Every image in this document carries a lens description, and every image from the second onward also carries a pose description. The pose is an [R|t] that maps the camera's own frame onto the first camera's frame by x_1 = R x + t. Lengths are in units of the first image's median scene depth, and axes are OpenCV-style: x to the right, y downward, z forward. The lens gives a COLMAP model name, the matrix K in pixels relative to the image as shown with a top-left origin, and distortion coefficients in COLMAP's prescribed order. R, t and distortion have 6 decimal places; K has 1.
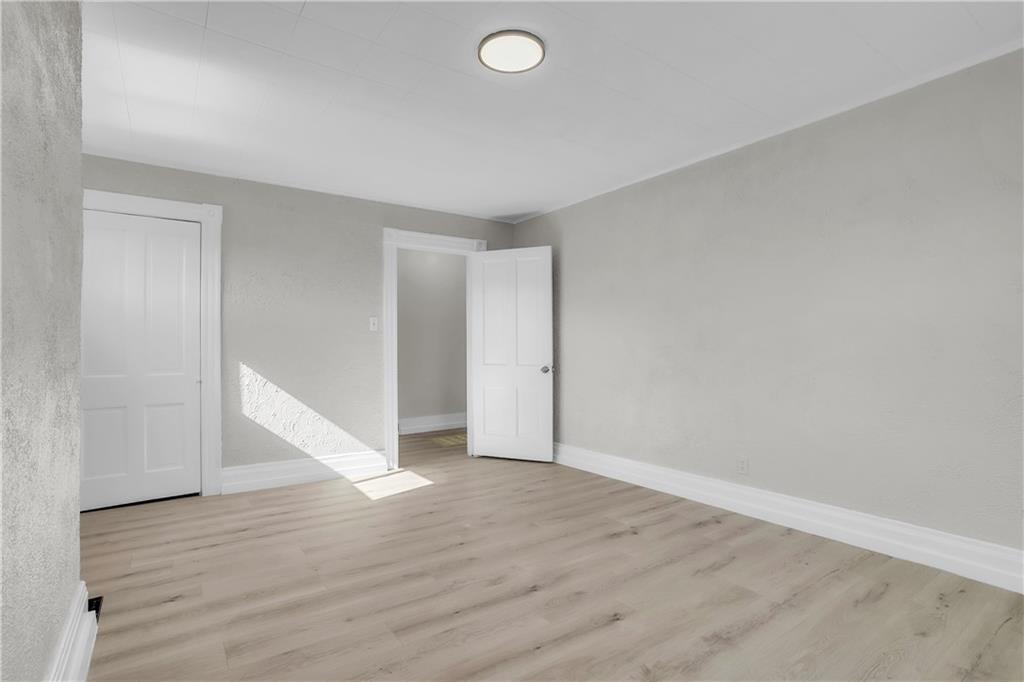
lens RADIAL K [[508.6, 0, 505.1], [0, 508.6, 334.3], [0, 0, 1]] dist [-0.071495, 0.044779]
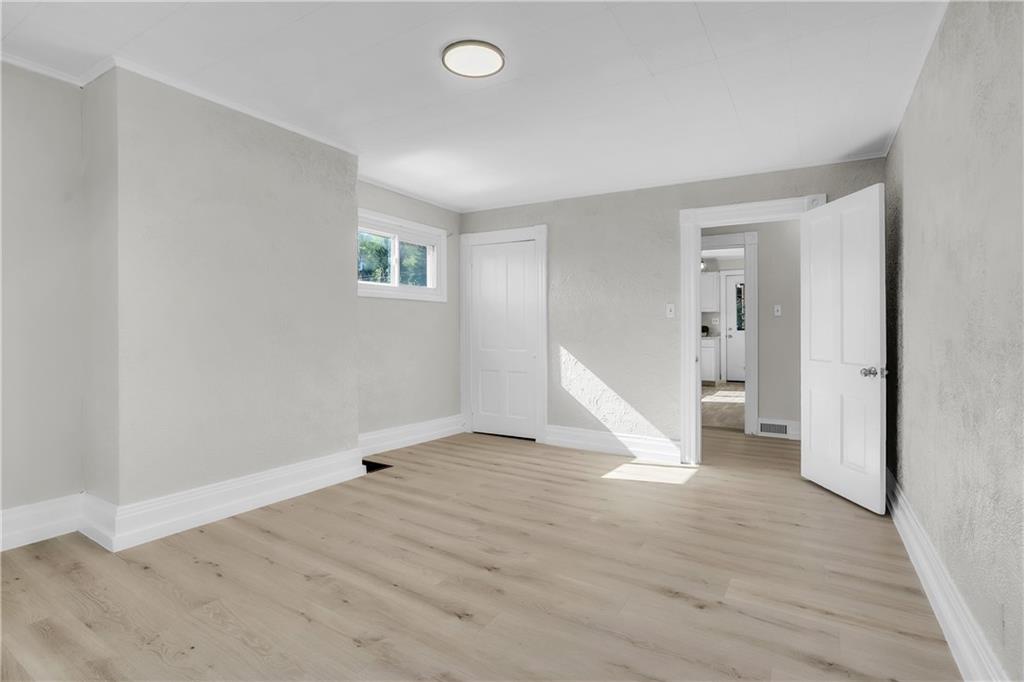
lens RADIAL K [[508.6, 0, 505.1], [0, 508.6, 334.3], [0, 0, 1]] dist [-0.071495, 0.044779]
pose [[0.379932, 0.014745, -0.924897, 0.604119], [0.007697, 0.999788, 0.019101, 0.004300], [0.924982, -0.014376, 0.379738, 0.381913]]
